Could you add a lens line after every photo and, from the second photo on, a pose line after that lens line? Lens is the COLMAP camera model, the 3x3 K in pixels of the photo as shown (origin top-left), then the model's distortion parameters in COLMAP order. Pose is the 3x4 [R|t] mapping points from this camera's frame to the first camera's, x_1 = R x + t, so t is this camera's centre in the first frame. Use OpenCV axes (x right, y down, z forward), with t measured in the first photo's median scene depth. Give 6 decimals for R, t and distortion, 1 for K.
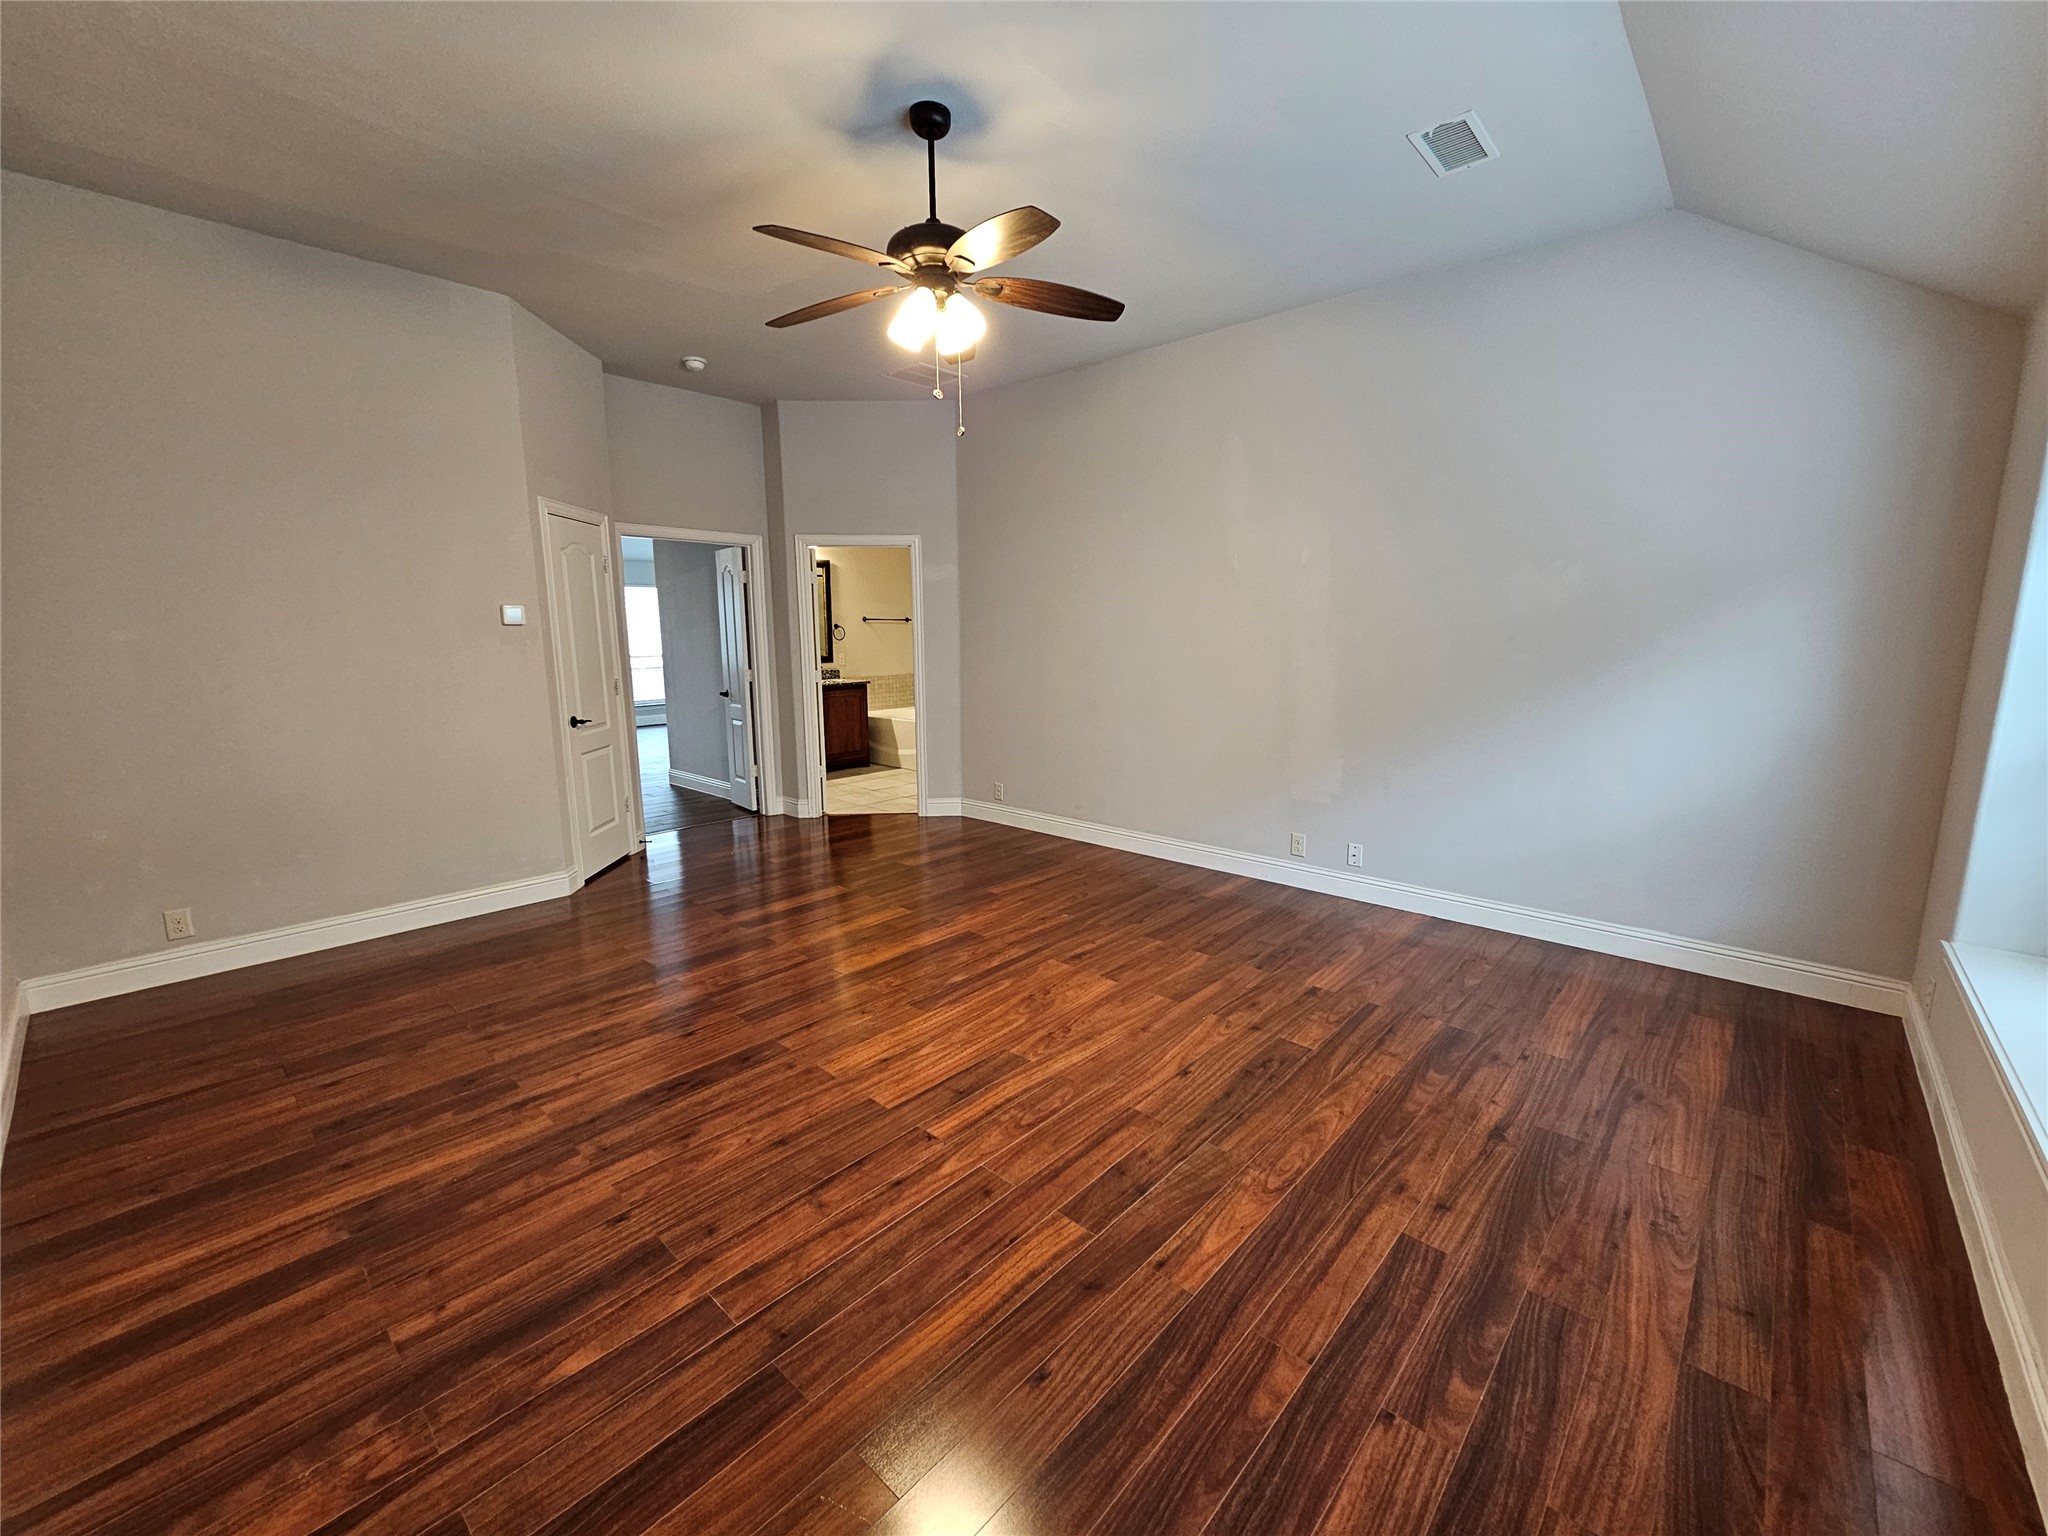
lens RADIAL K [[838.2, 0, 1030.4], [0, 838.2, 768.4], [0, 0, 1]] dist [-0.000757, 0.000312]
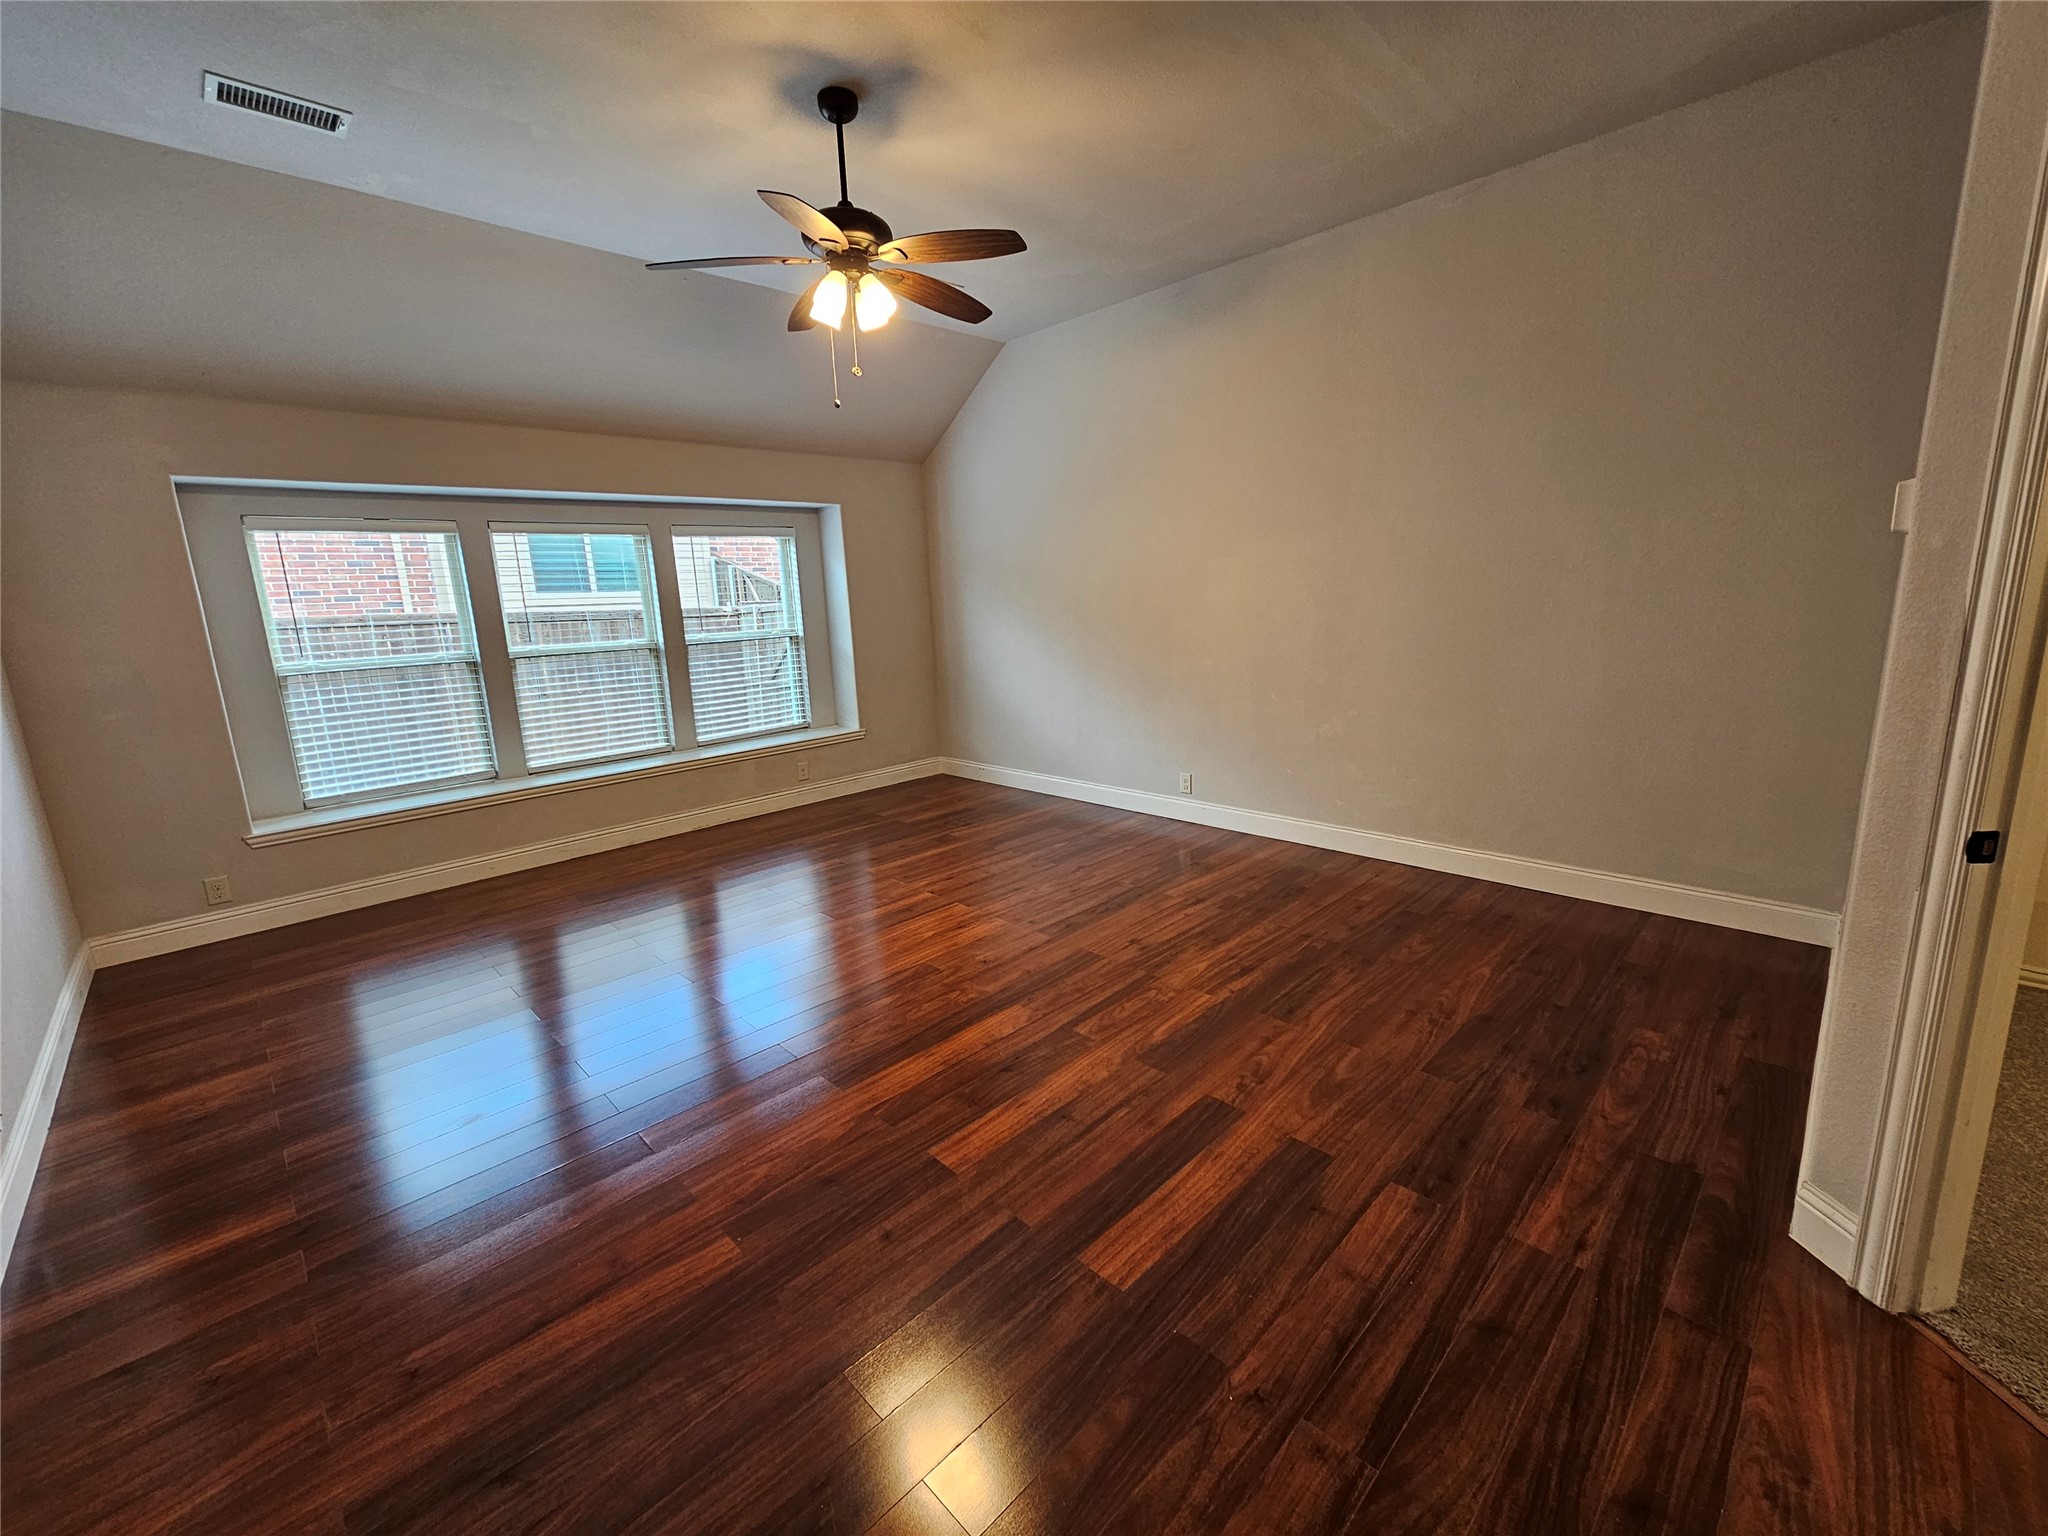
lens RADIAL K [[838.2, 0, 1032.5], [0, 838.2, 768.2], [0, 0, 1]] dist [-0.000757, 0.000312]
pose [[-0.997789, 0.033496, 0.057401, -0.362545], [0.052139, 0.930114, 0.363551, -0.343459], [-0.041212, 0.365740, -0.929804, 2.089584]]
